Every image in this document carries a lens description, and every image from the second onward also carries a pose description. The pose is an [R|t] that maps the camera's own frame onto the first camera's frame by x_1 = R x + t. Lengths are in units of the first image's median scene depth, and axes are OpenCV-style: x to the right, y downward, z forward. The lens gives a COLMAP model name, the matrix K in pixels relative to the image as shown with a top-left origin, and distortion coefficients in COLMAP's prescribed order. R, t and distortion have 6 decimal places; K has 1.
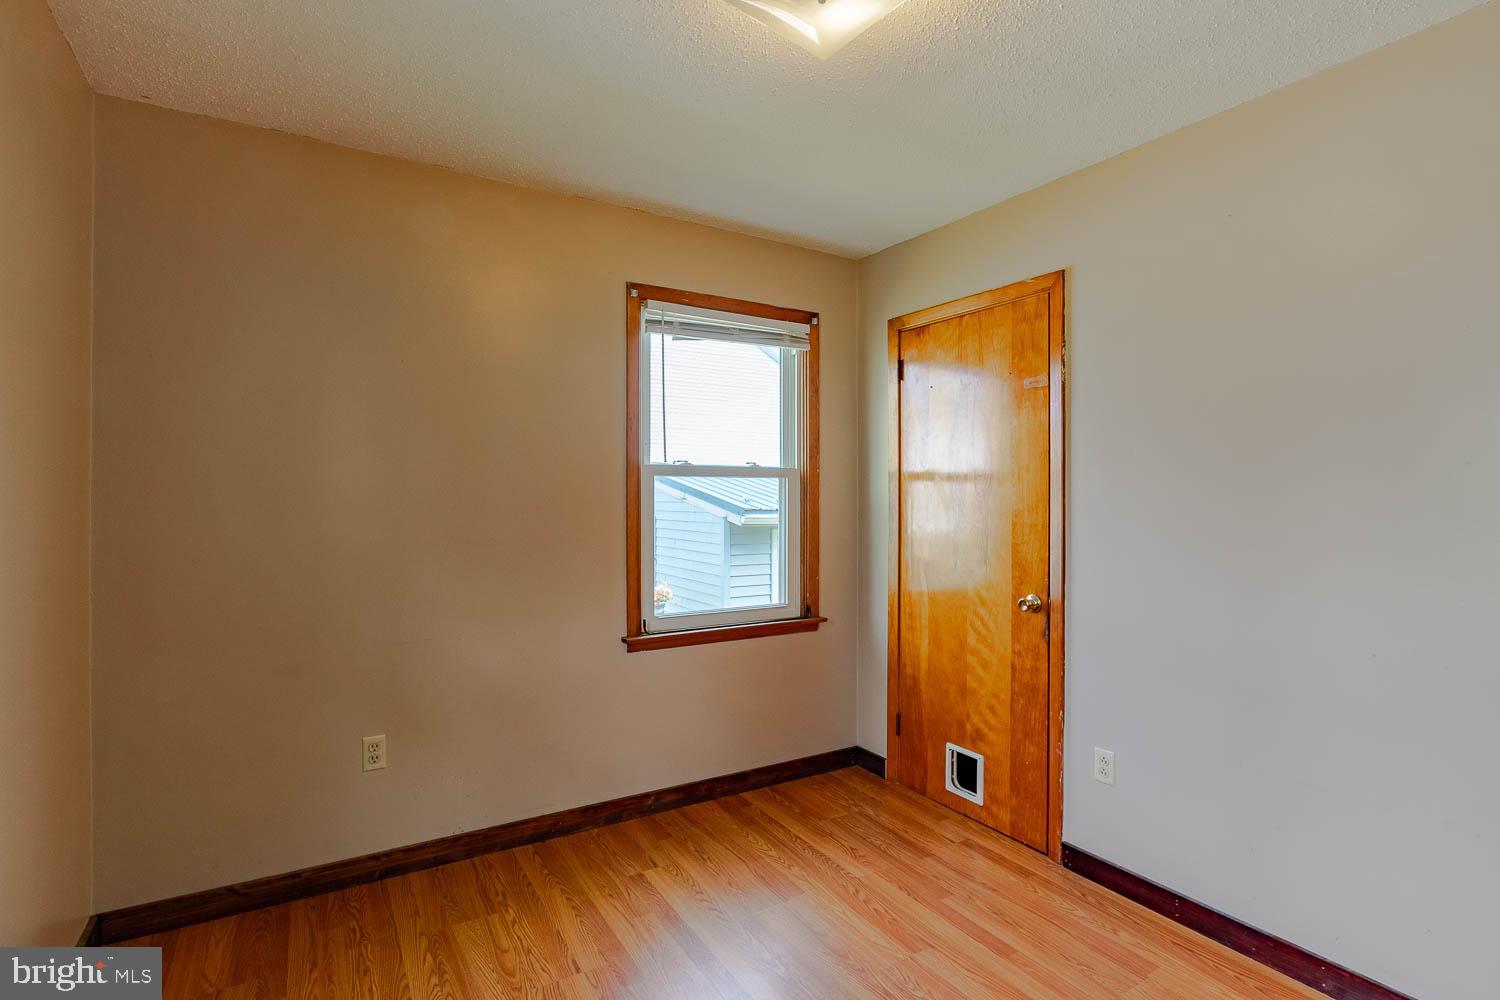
lens RADIAL K [[730.7, 0, 750.0], [0, 730.7, 500.0], [0, 0, 1]] dist [-0.003158, -0.000050]
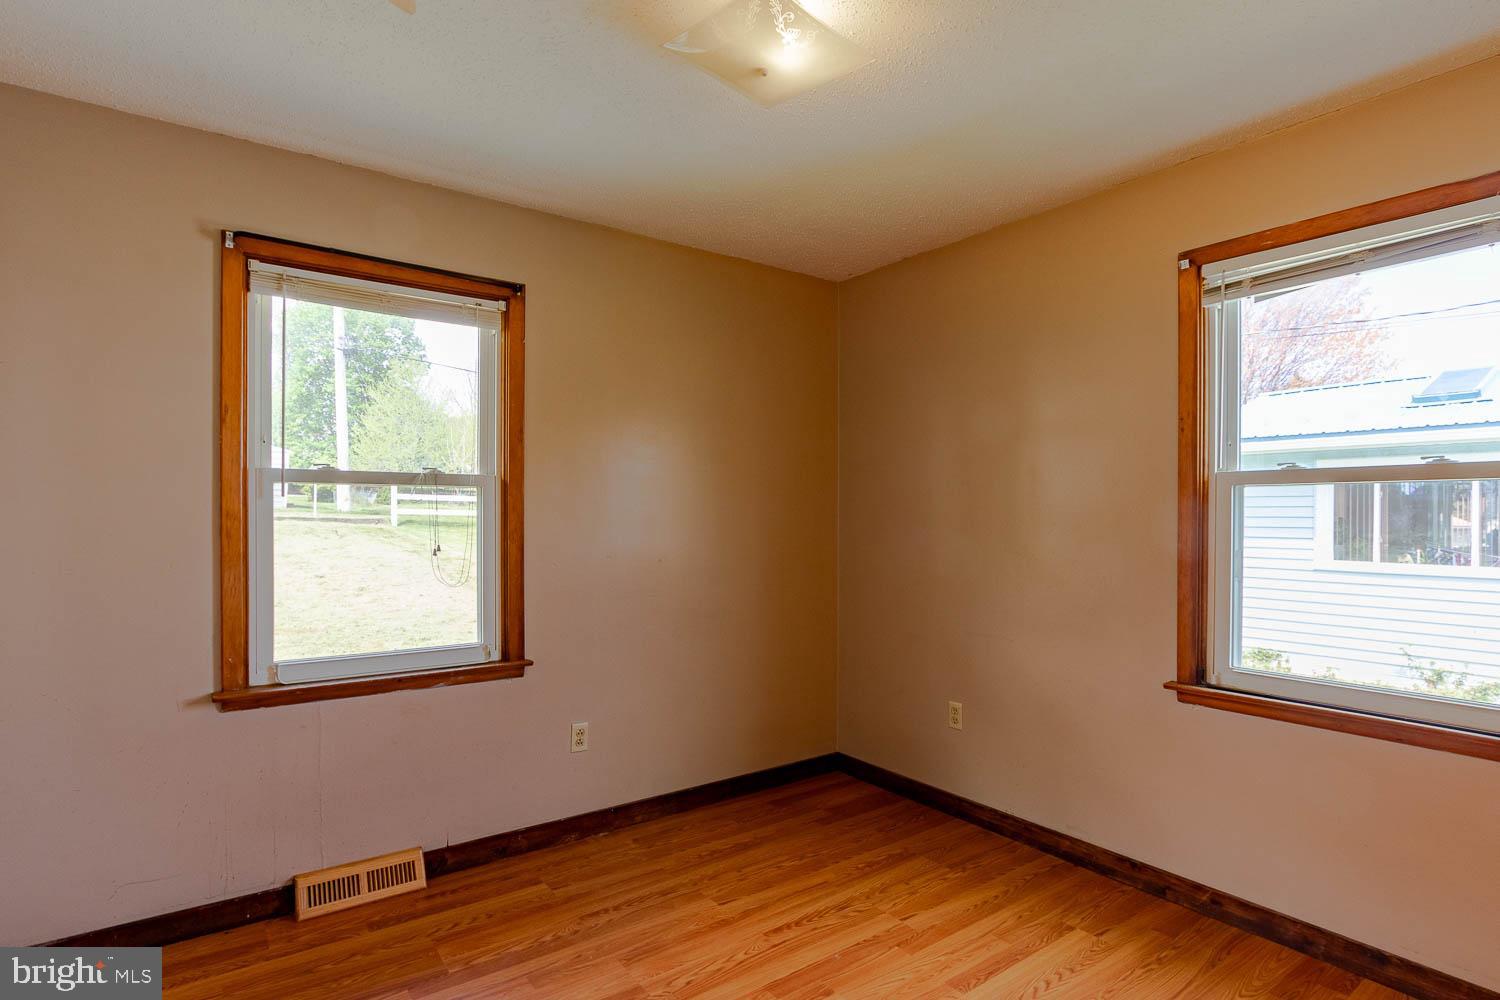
lens RADIAL K [[755.6, 0, 744.2], [0, 755.6, 522.8], [0, 0, 1]] dist [-0.013864, 0.000661]
pose [[0.082934, 0.006932, -0.996531, 0.766291], [-0.006647, 0.999957, 0.006402, 0.004817], [0.996533, 0.006093, 0.082976, 0.527071]]
